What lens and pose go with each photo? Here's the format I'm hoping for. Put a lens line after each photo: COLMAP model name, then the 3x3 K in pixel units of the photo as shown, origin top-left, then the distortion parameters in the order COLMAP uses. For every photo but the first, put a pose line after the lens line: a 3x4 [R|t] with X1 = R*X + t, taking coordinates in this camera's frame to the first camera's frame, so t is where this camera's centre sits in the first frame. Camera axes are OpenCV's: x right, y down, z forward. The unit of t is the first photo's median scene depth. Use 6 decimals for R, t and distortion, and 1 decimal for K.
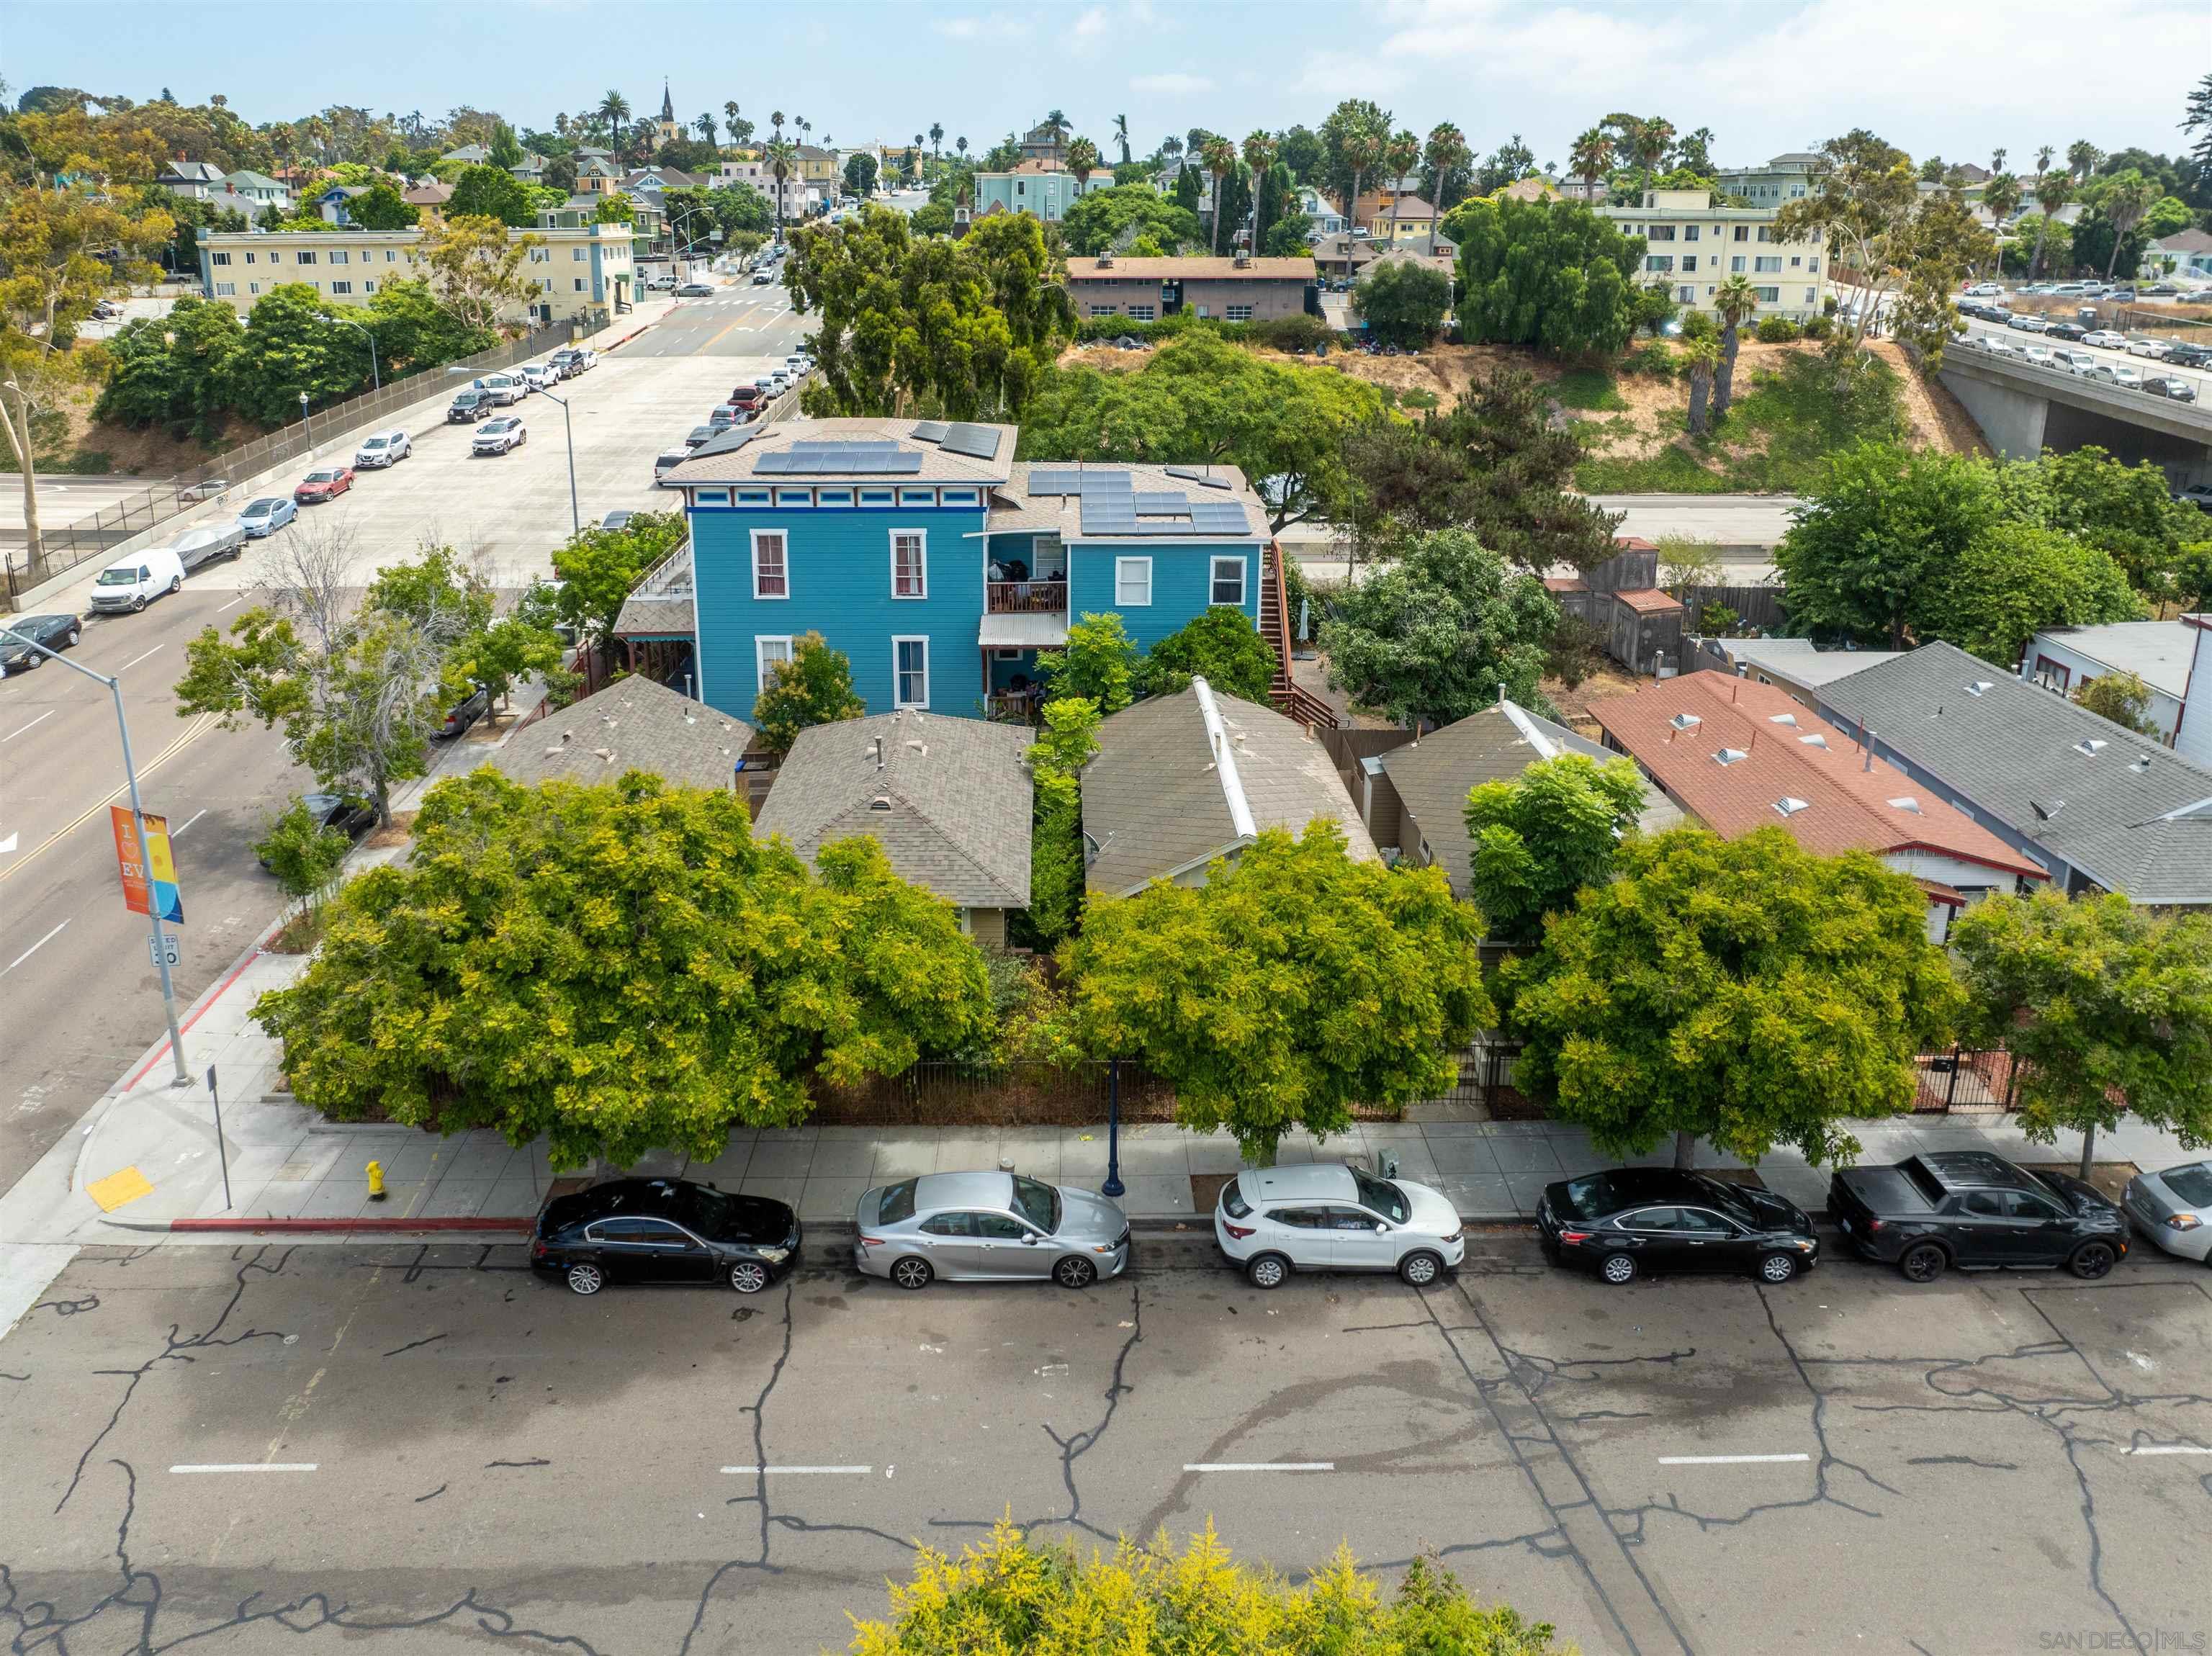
lens RADIAL K [[1673.8, 0, 1077.5], [0, 1673.8, 651.0], [0, 0, 1]] dist [-0.035296, 0.003135]
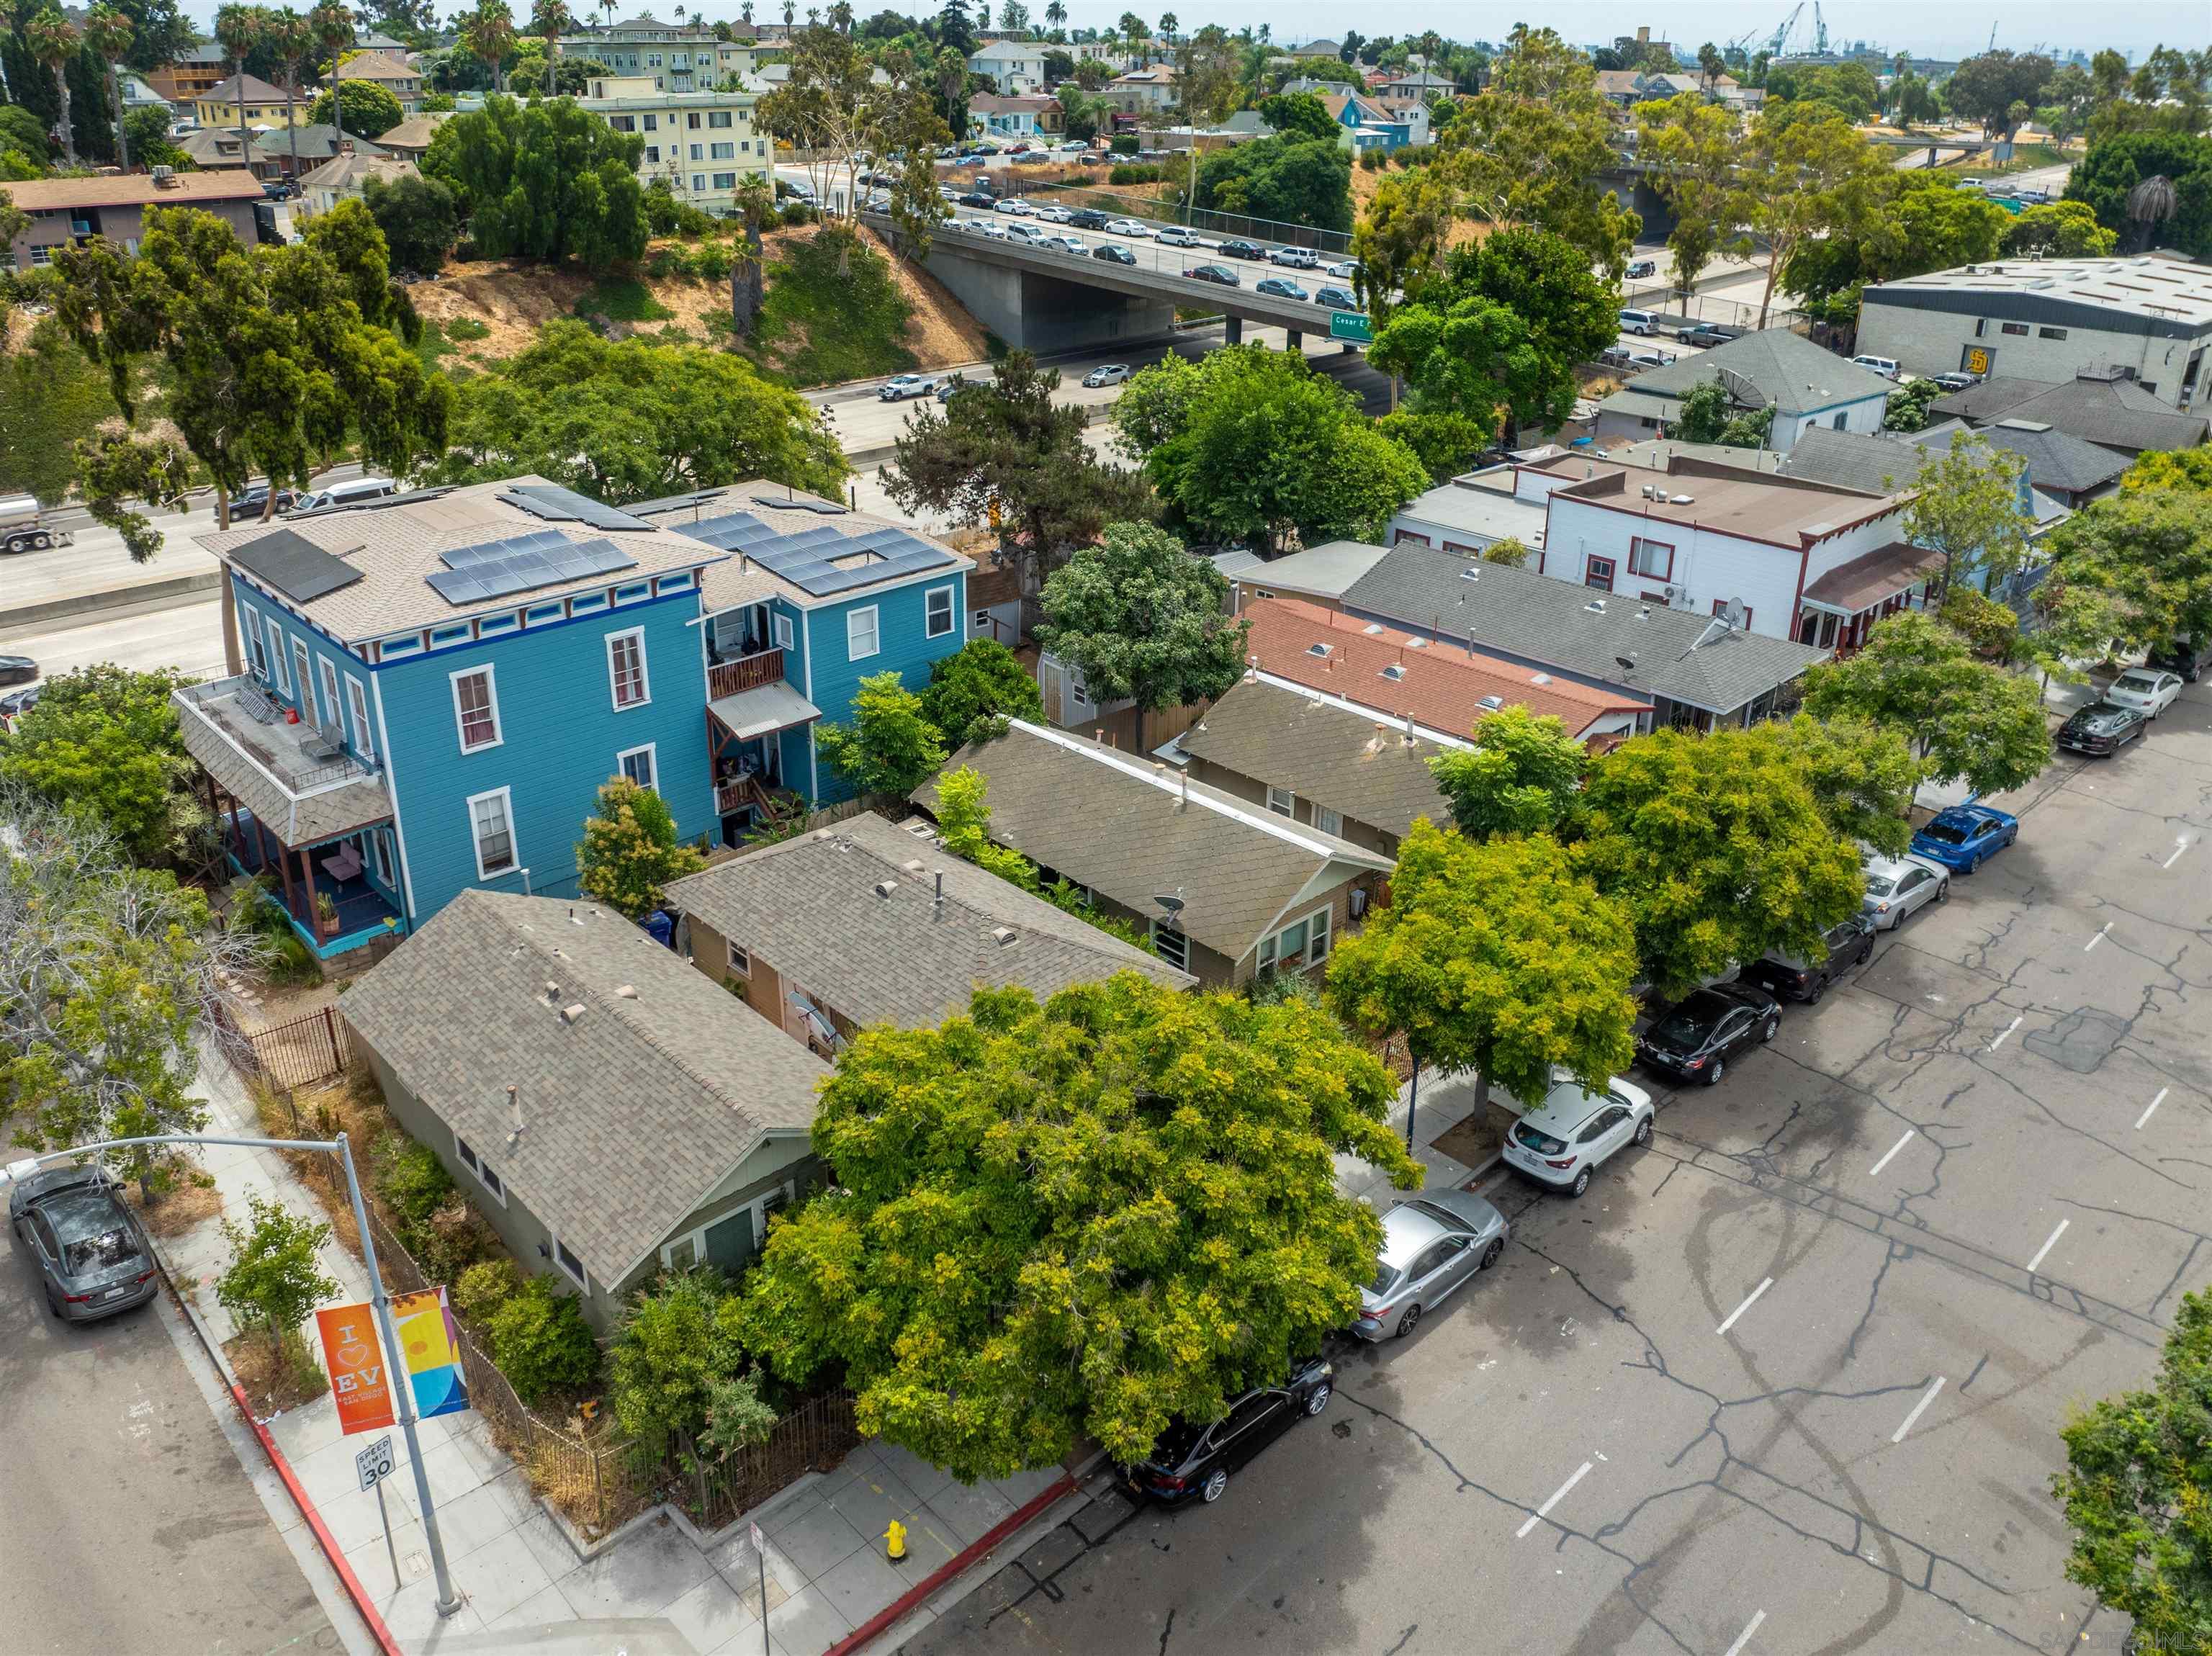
lens RADIAL K [[1687.4, 0, 1146.1], [0, 1687.4, 711.6], [0, 0, 1]] dist [-0.042827, 0.000459]
pose [[0.717801, -0.252337, 0.648913, -0.531257], [0.170285, 0.967334, 0.187796, -0.164512], [-0.675104, -0.024300, 0.737323, 0.183584]]
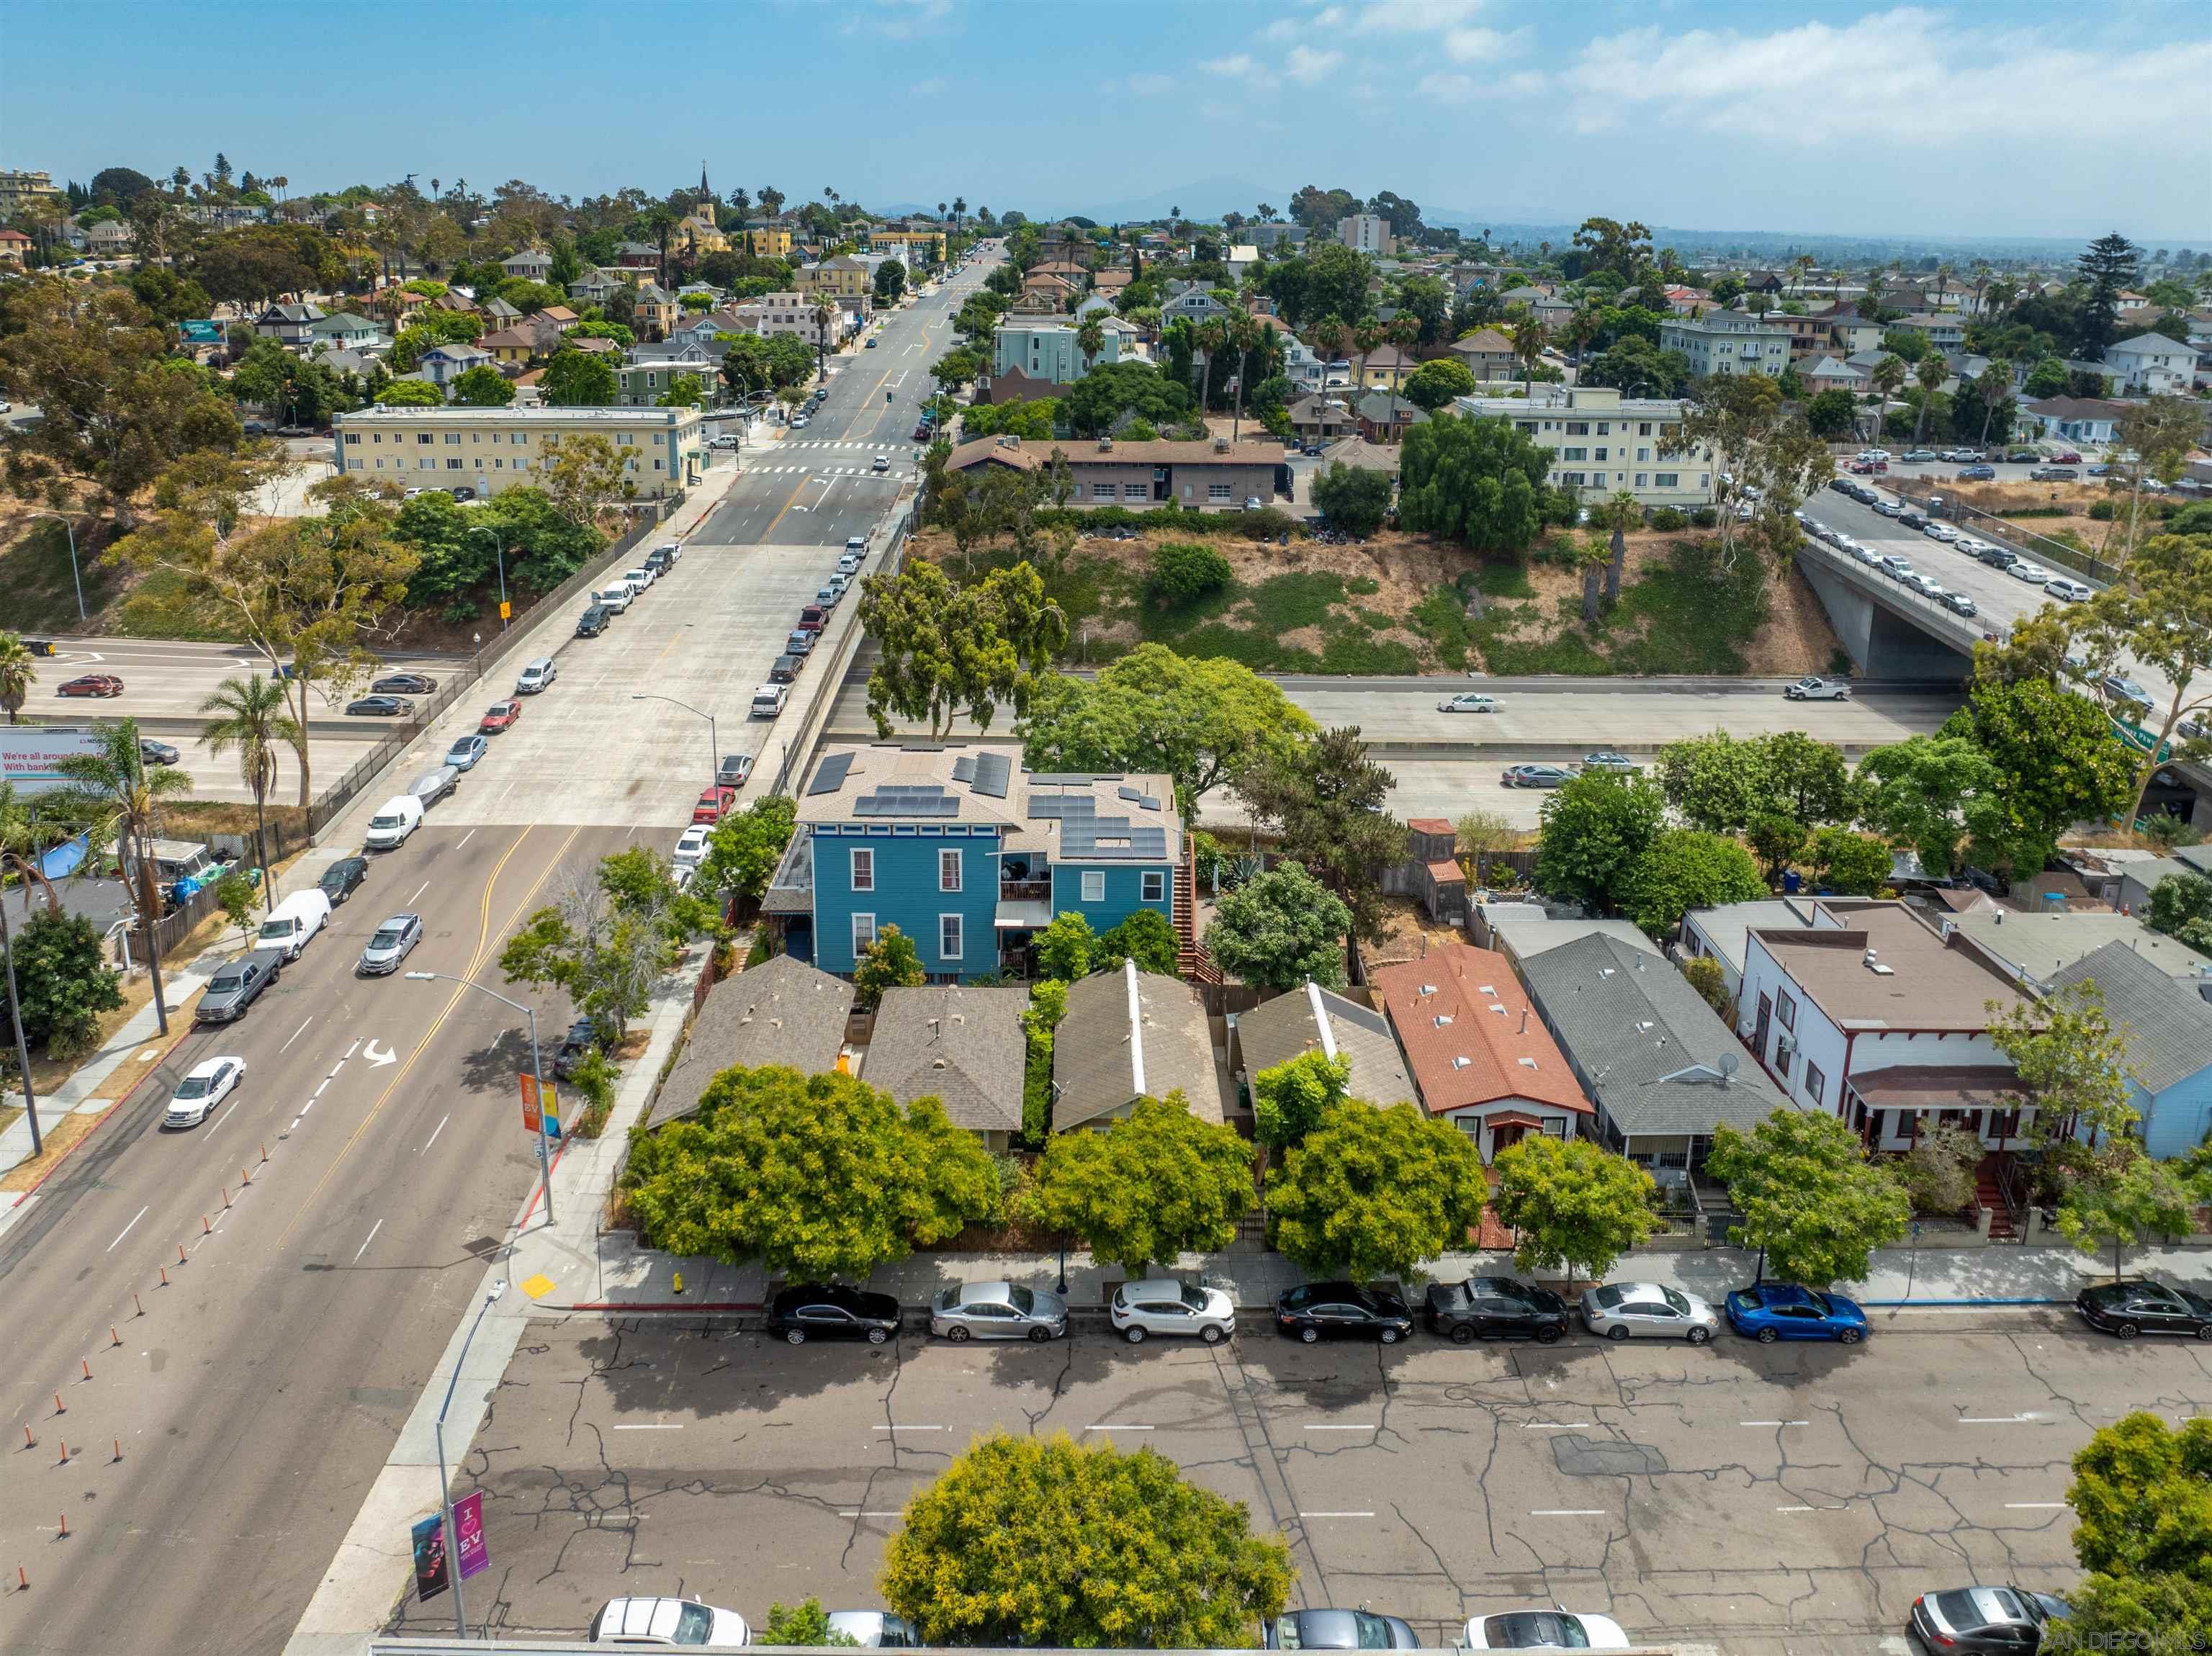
lens RADIAL K [[1702.8, 0, 1113.4], [0, 1702.8, 598.8], [0, 0, 1]] dist [-0.027242, -0.010402]
pose [[0.999874, 0.011294, 0.011195, 0.034230], [-0.010832, 0.999121, -0.040504, -0.268132], [-0.011643, 0.040377, 0.999117, -0.669204]]
